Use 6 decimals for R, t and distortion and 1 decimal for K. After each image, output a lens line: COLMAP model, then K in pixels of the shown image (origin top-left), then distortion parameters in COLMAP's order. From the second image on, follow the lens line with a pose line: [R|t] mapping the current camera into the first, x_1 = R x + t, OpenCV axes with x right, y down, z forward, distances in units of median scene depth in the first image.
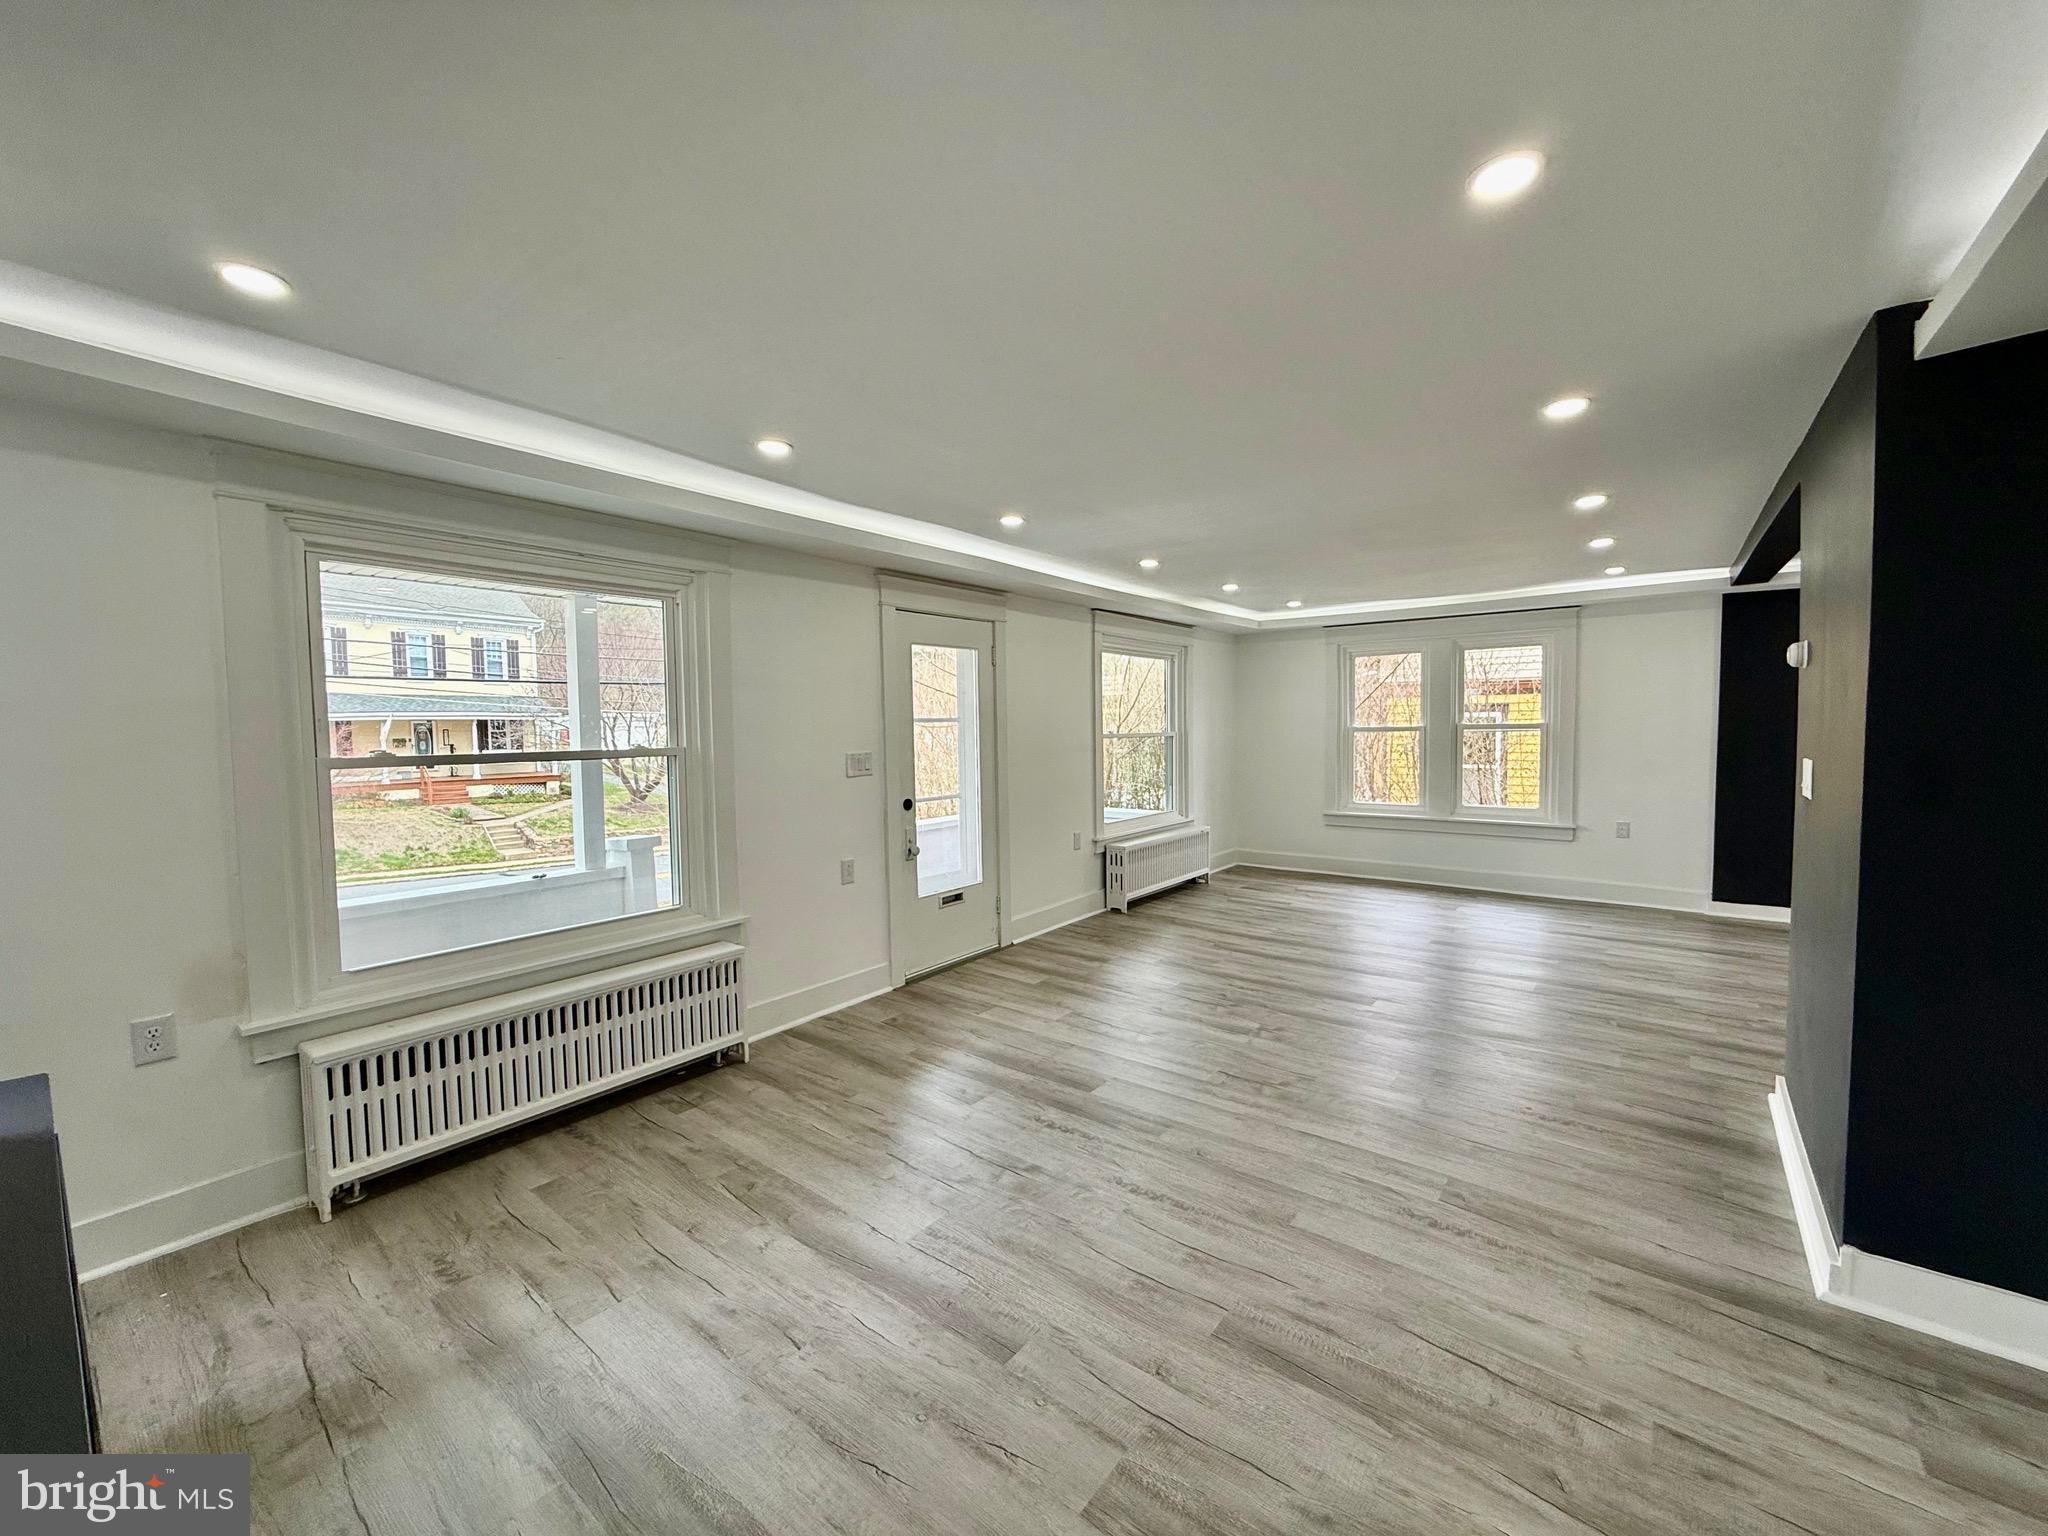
lens RADIAL K [[811.9, 0, 1017.3], [0, 811.9, 773.0], [0, 0, 1]] dist [-0.001946, 0.000487]
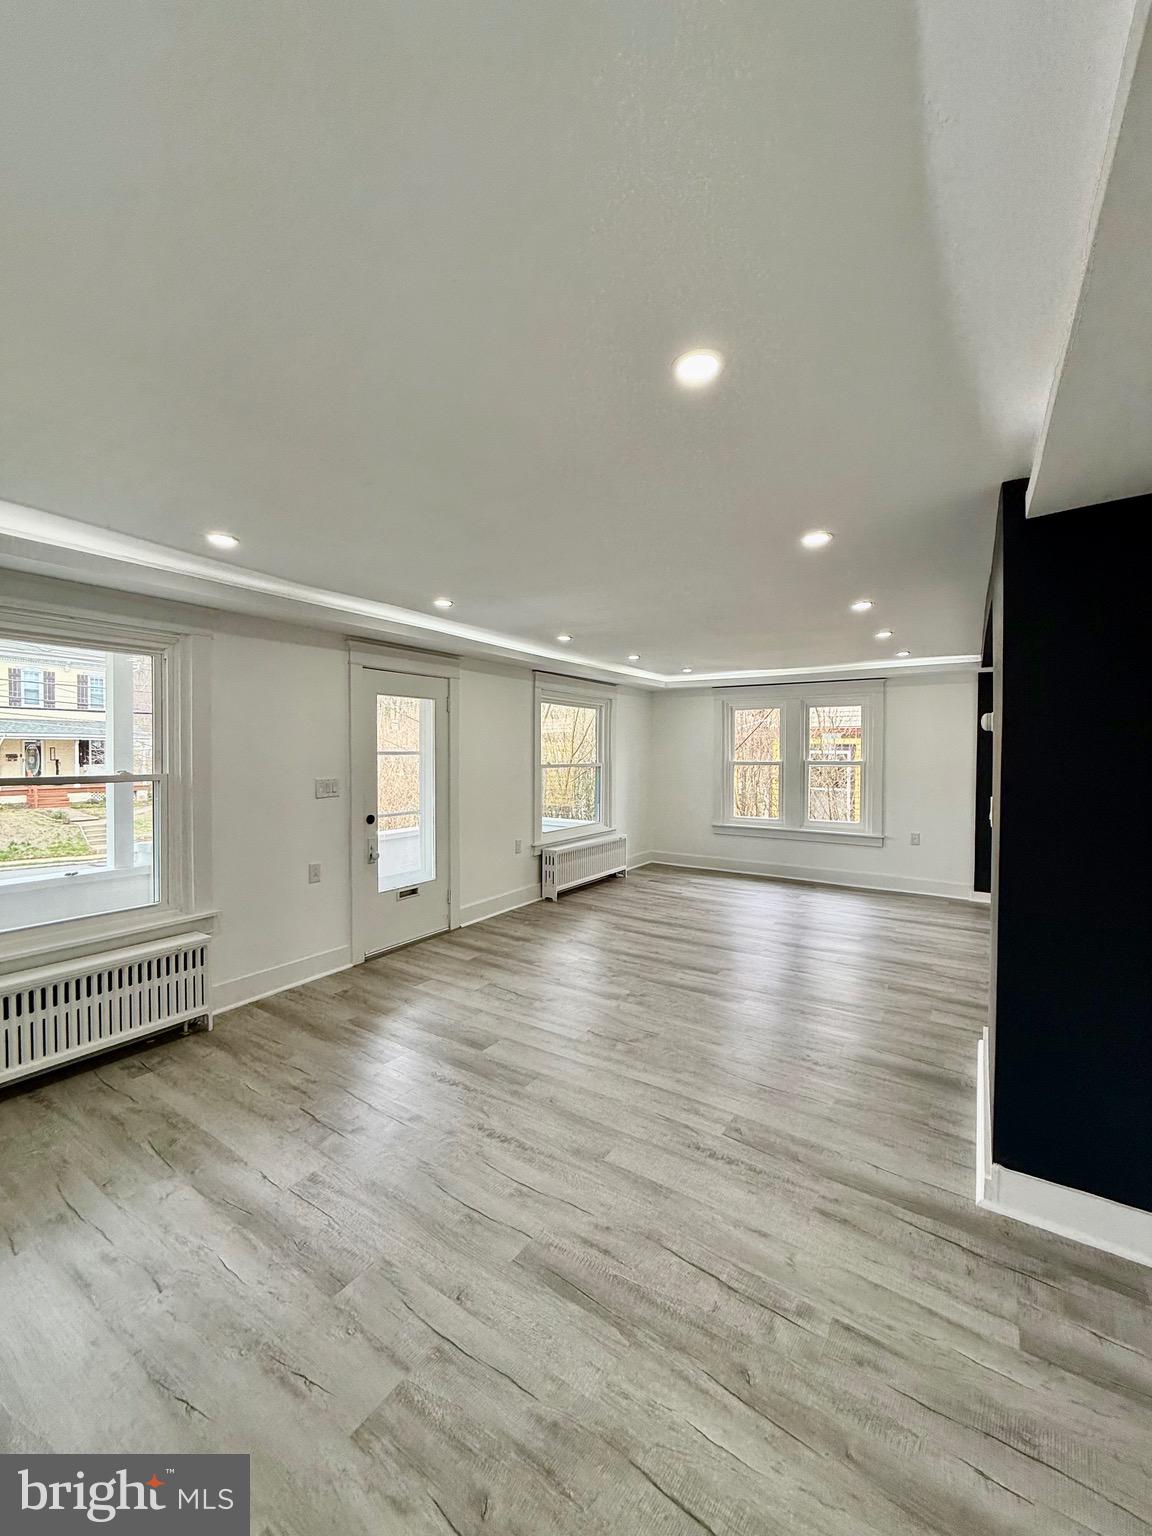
lens RADIAL K [[608.9, 0, 576.8], [0, 608.9, 766.8], [0, 0, 1]] dist [-0.001946, 0.000487]
pose [[0.995916, 0.015730, 0.088903, 0.125830], [-0.012651, 0.999304, -0.035097, -0.017135], [-0.089393, 0.033829, 0.995422, 0.018527]]
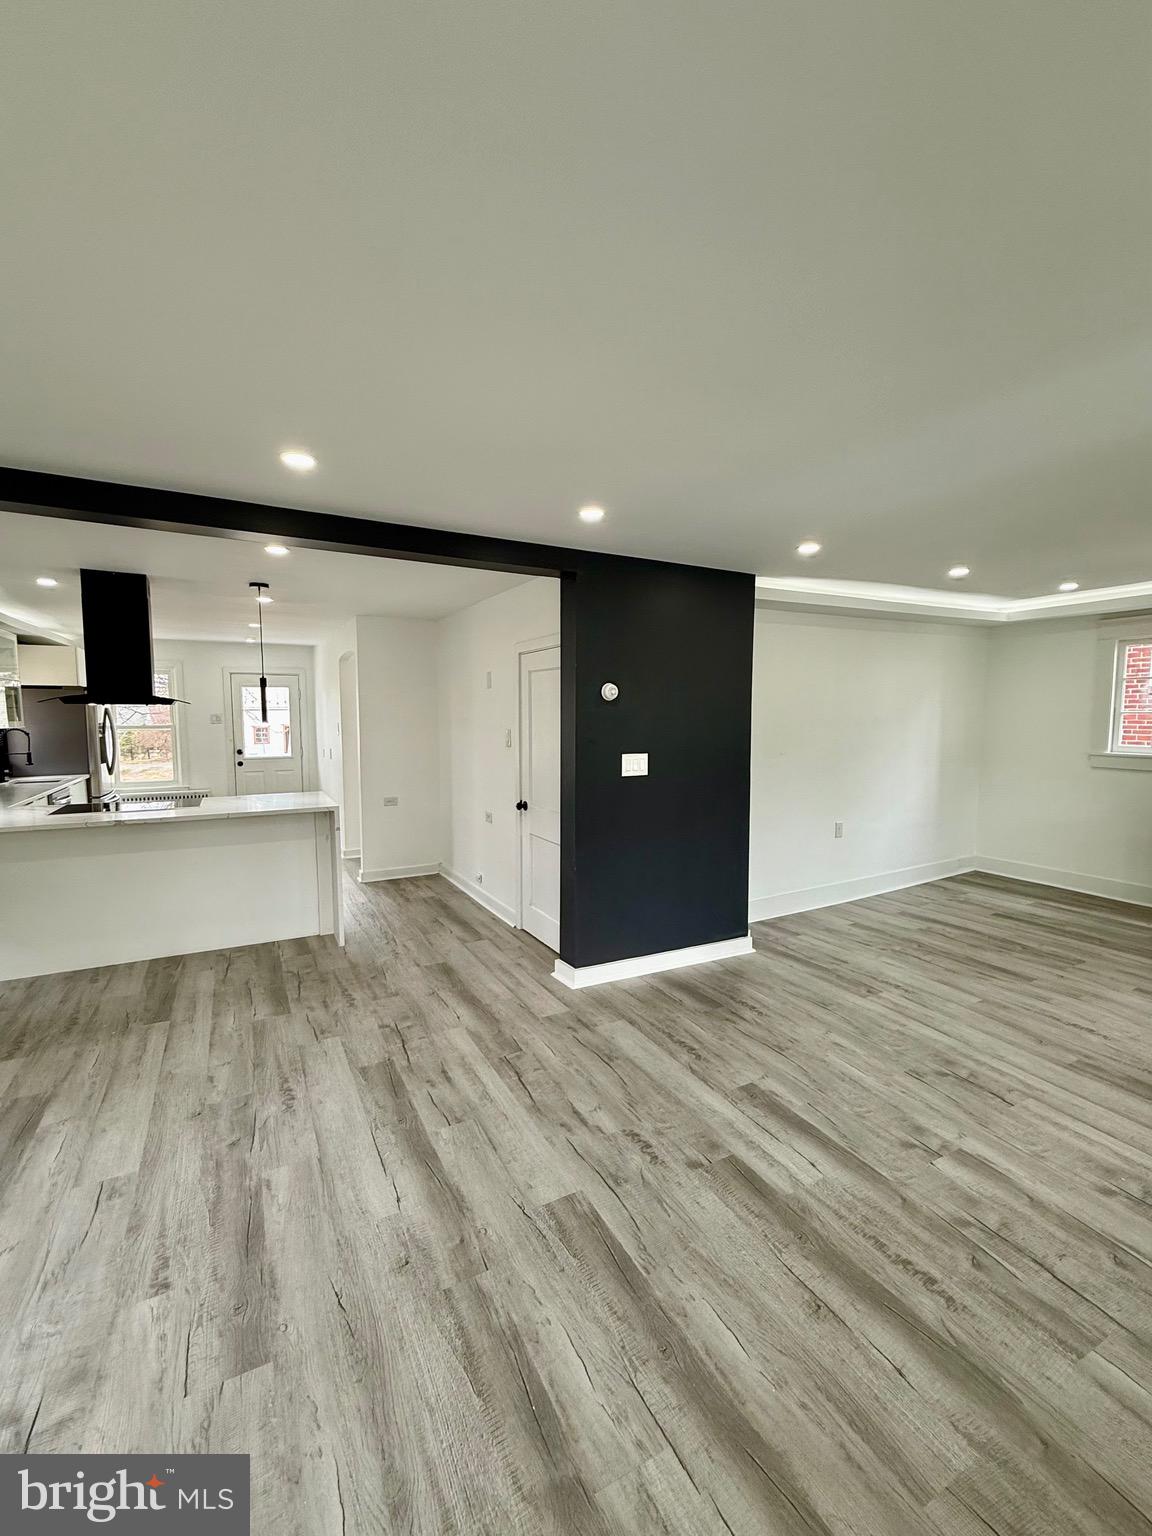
lens RADIAL K [[649.3, 0, 575.4], [0, 649.3, 763.0], [0, 0, 1]] dist [-0.000945, 0.000102]
pose [[-0.915787, -0.013235, 0.401446, 0.378058], [0.039738, 0.991568, 0.123342, -0.125856], [-0.399693, 0.128907, -0.907540, 1.666715]]
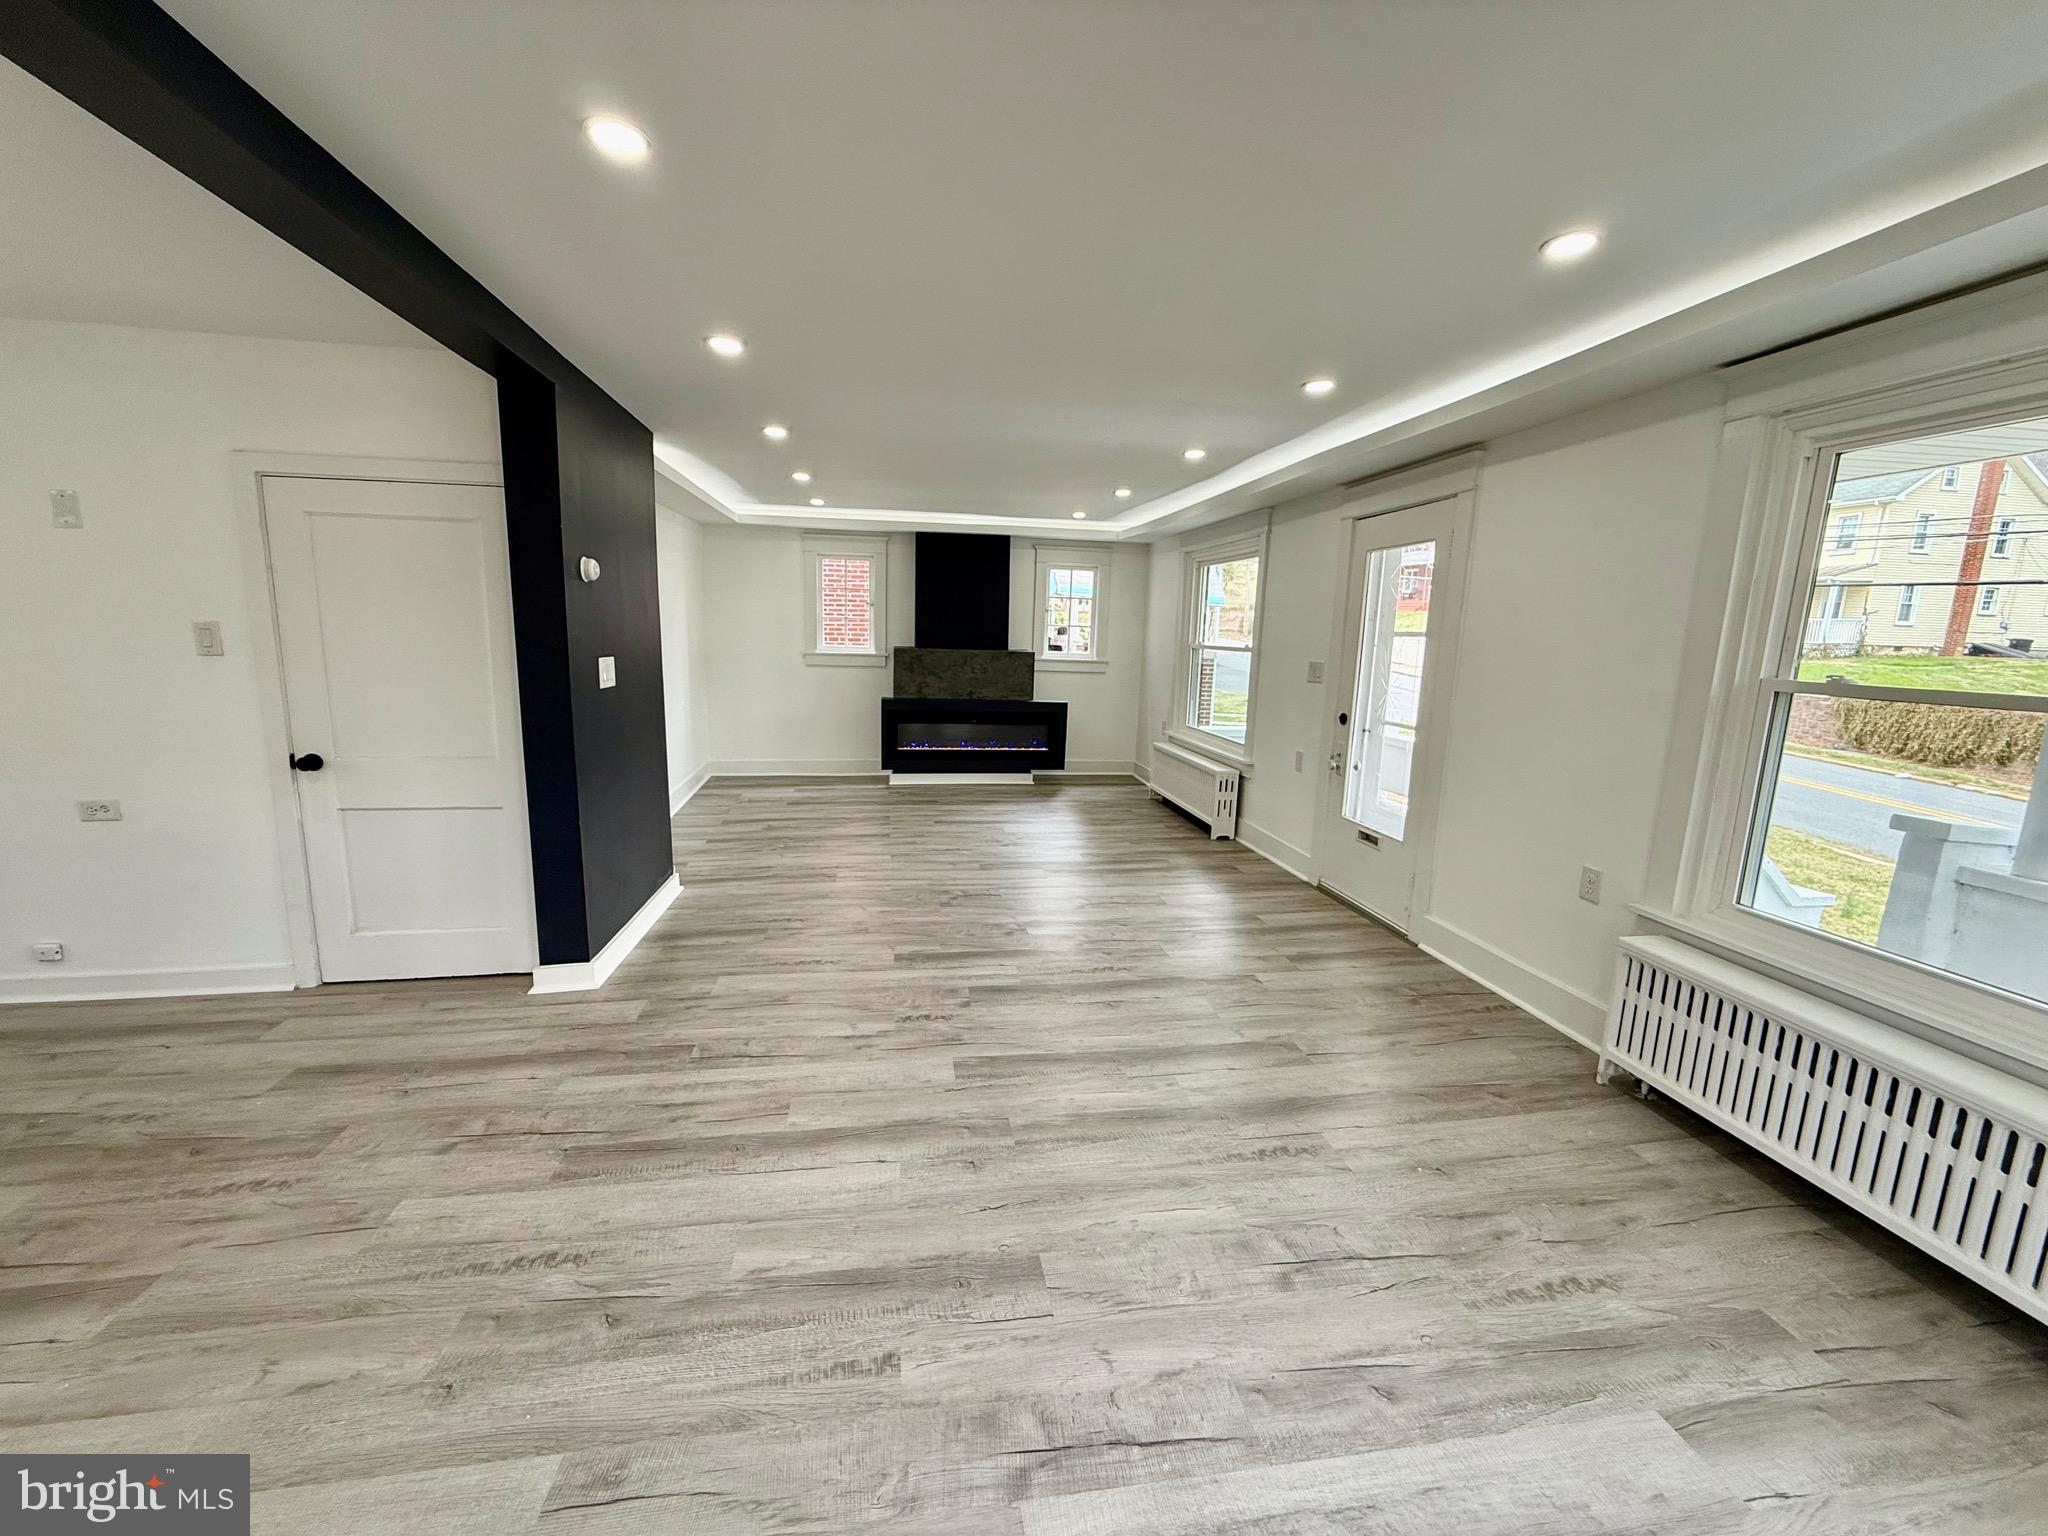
lens RADIAL K [[811.9, 0, 1018.2], [0, 811.9, 767.7], [0, 0, 1]] dist [-0.001946, 0.000487]
pose [[-0.680625, 0.120816, -0.722602, 1.063796], [-0.057917, 0.974350, 0.217459, -0.118105], [0.730339, 0.189859, -0.656169, 1.688934]]
